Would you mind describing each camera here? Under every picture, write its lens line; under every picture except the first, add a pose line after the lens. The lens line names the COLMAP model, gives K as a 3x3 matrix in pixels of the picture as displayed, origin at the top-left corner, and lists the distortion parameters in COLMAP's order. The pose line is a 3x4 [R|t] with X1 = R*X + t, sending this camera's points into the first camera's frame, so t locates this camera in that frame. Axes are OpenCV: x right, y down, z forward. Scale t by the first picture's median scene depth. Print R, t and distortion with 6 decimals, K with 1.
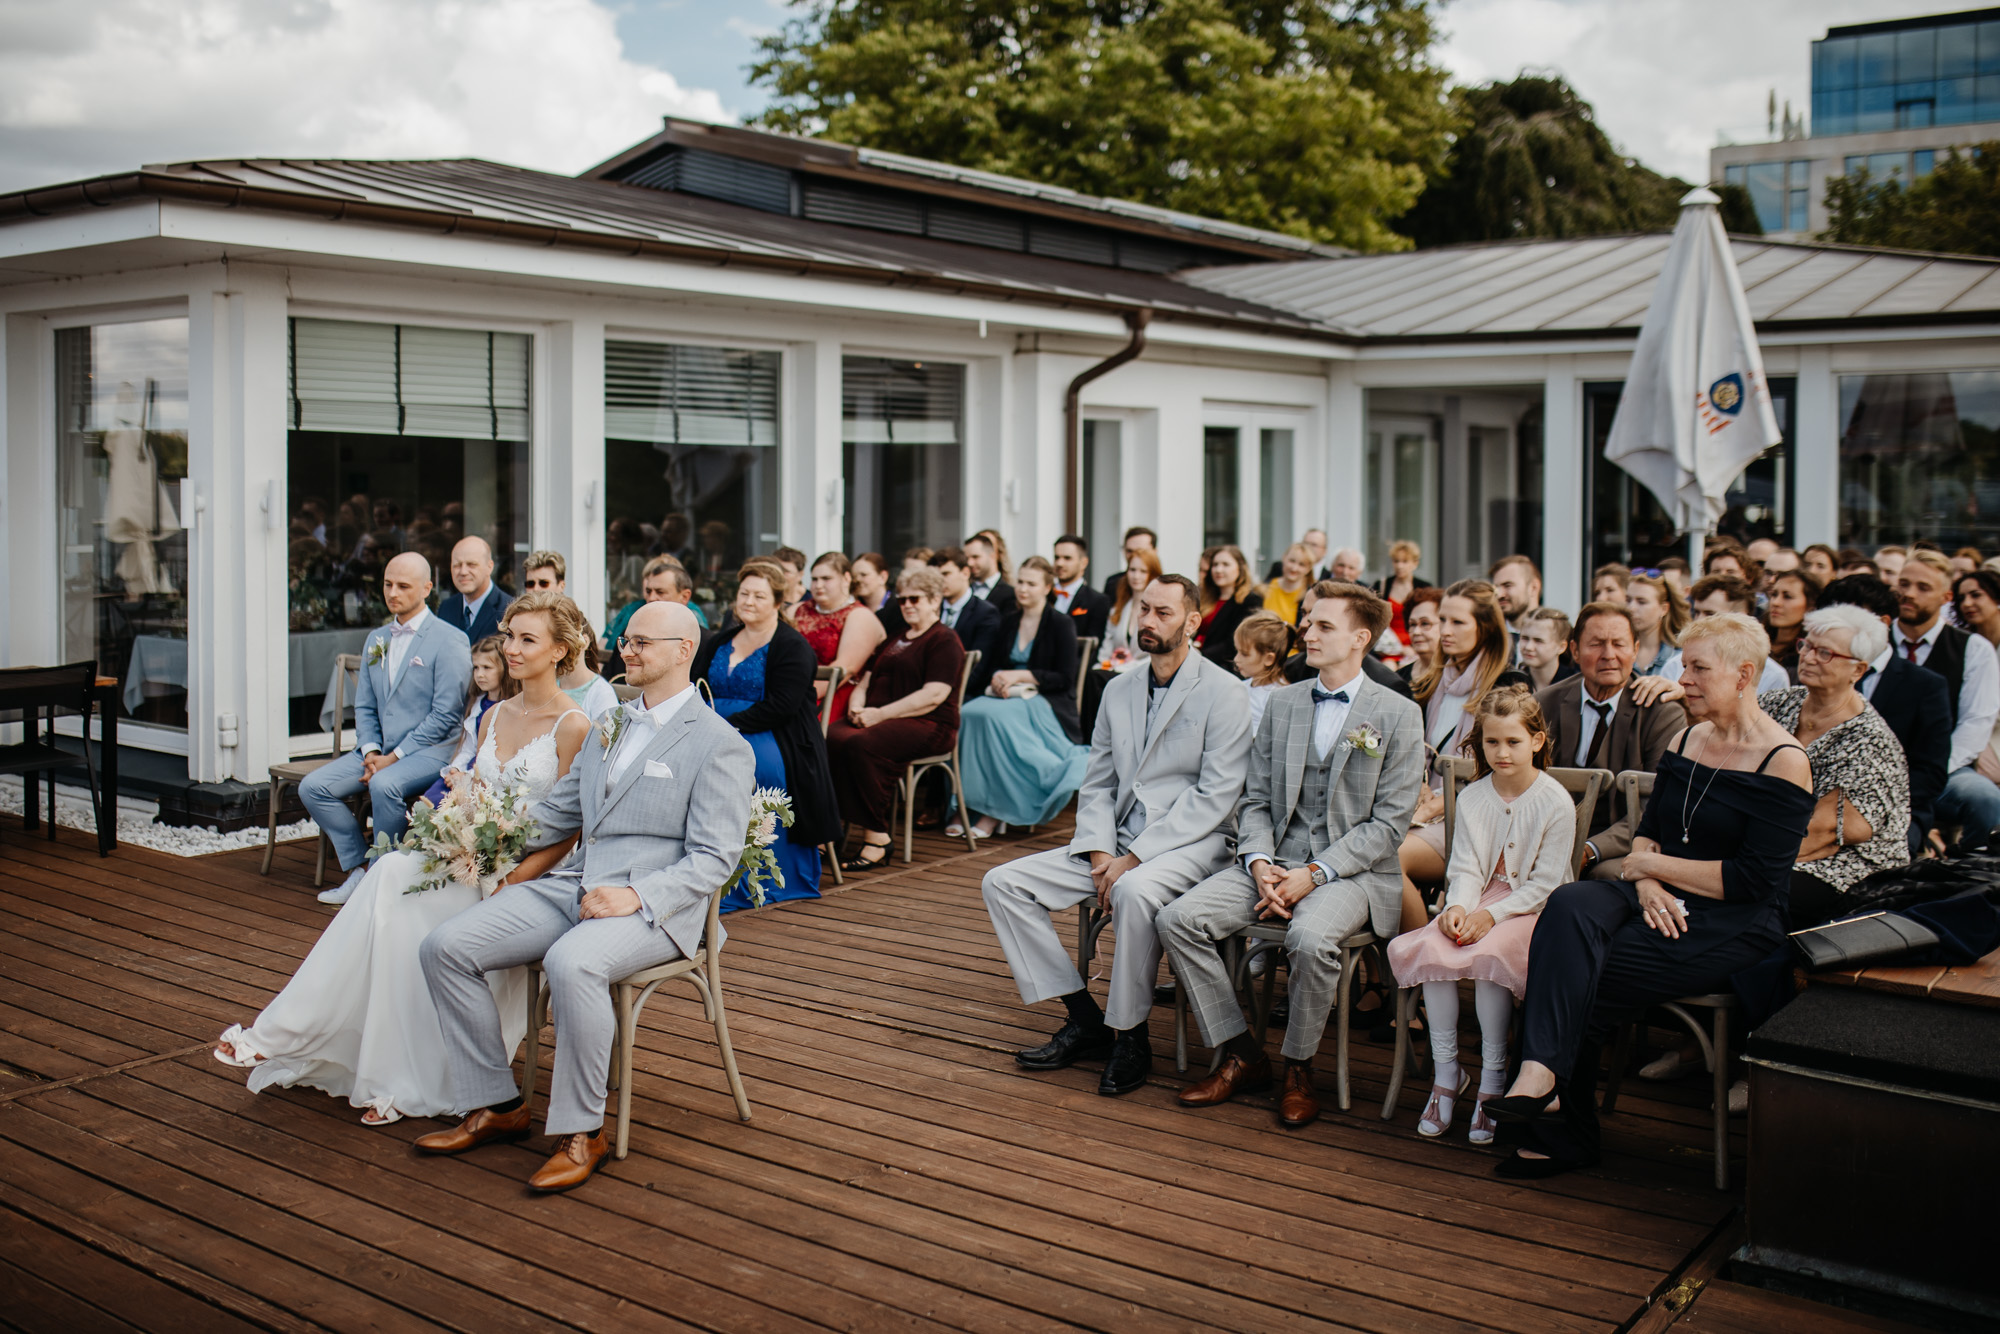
lens RADIAL K [[1995.8, 0, 991.5], [0, 1995.8, 669.3], [0, 0, 1]] dist [-0.011716, 0.000000]
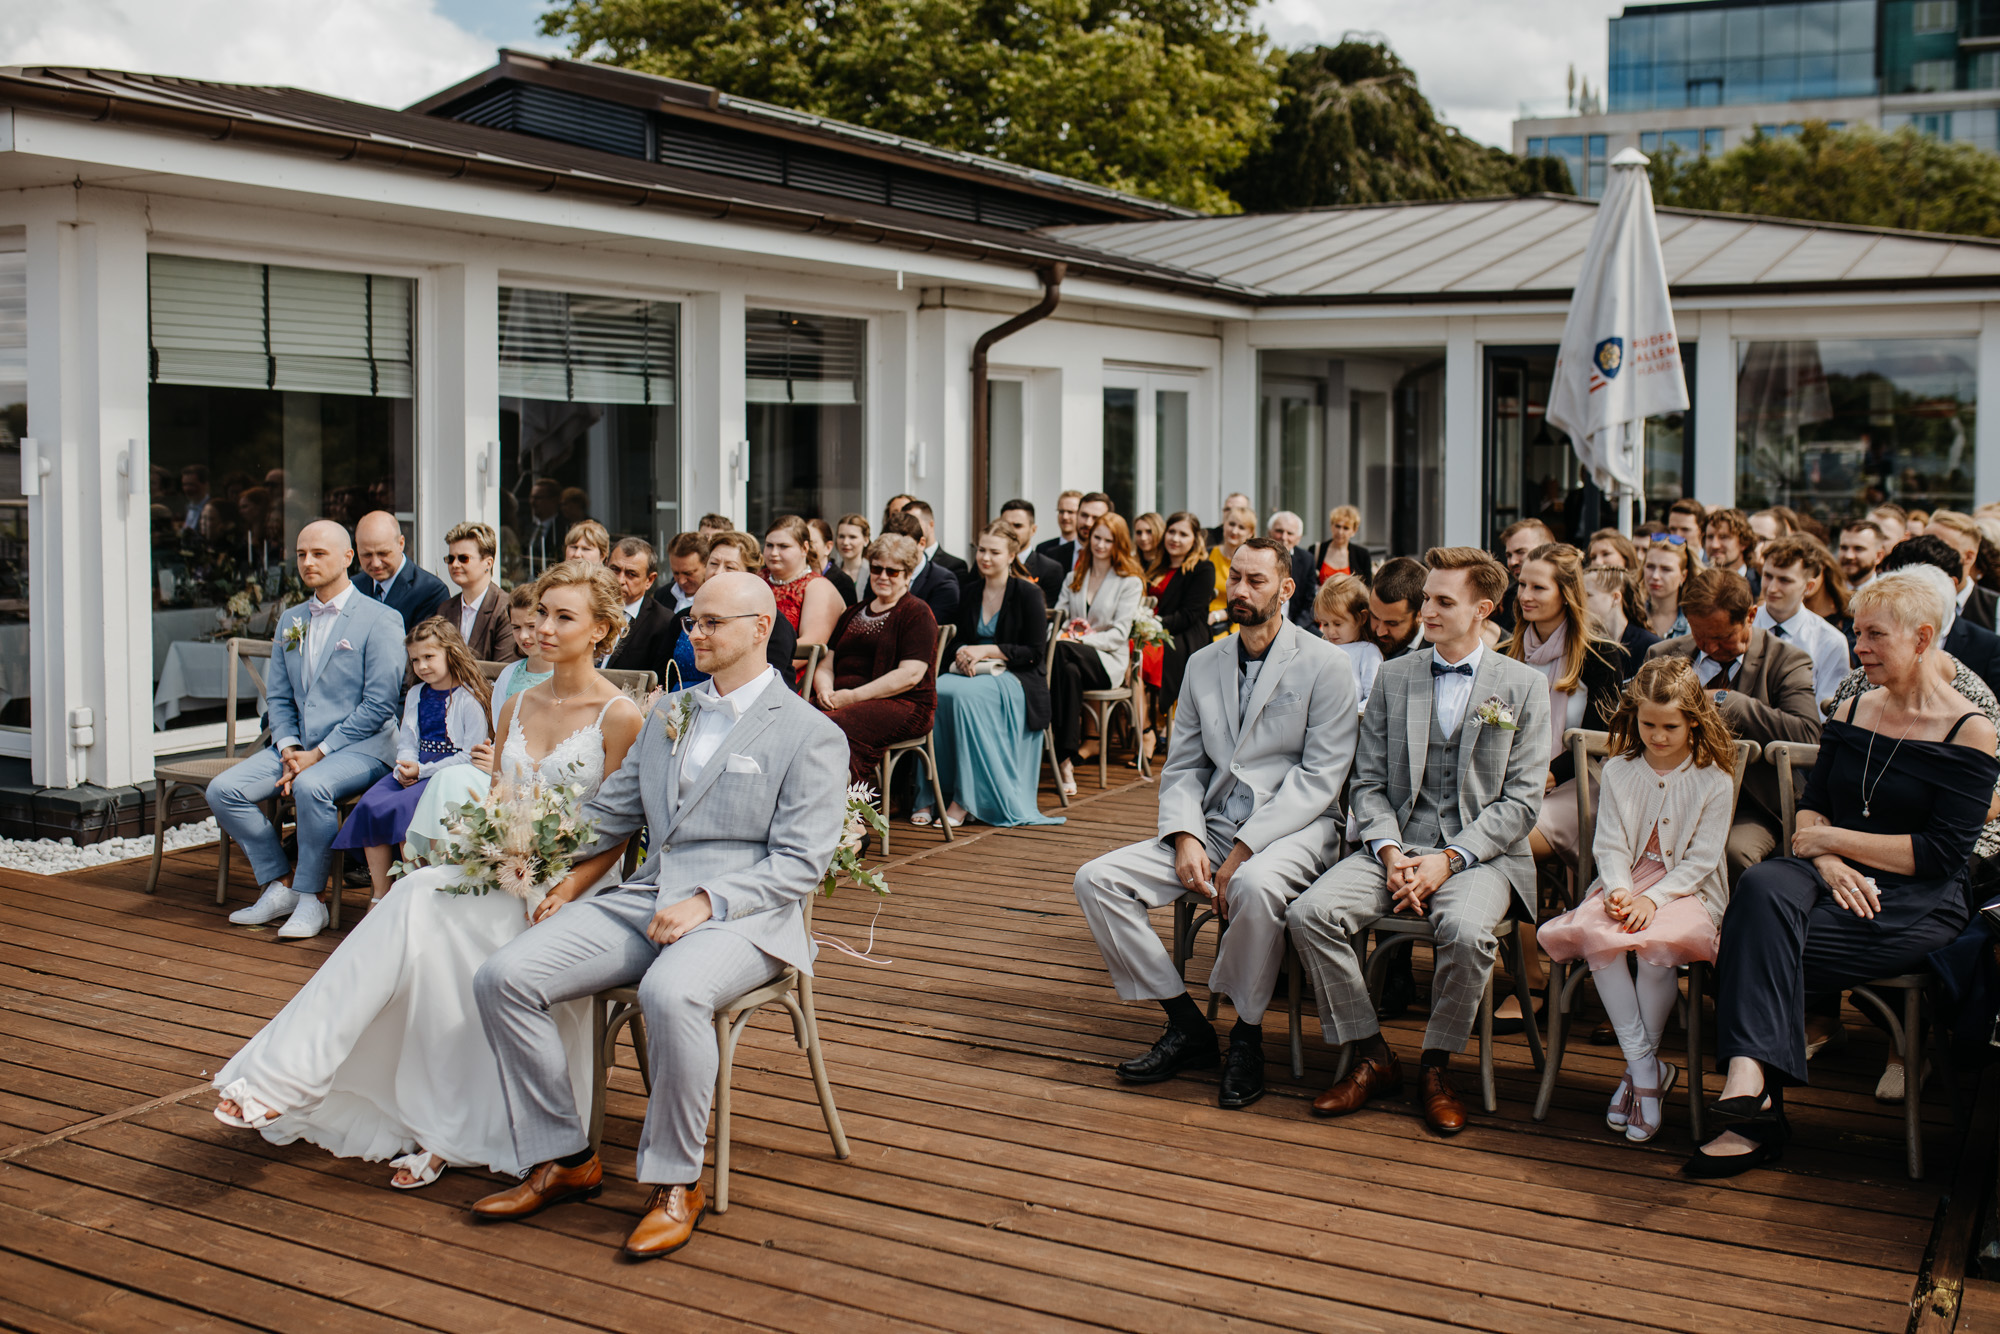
lens RADIAL K [[1995.8, 0, 1011.5], [0, 1995.8, 668.0], [0, 0, 1]] dist [-0.011716, 0.000000]
pose [[0.986660, -0.016279, 0.161978, -0.168433], [0.014244, 0.999804, 0.013717, -0.001993], [-0.162169, -0.011227, 0.986699, 0.104890]]
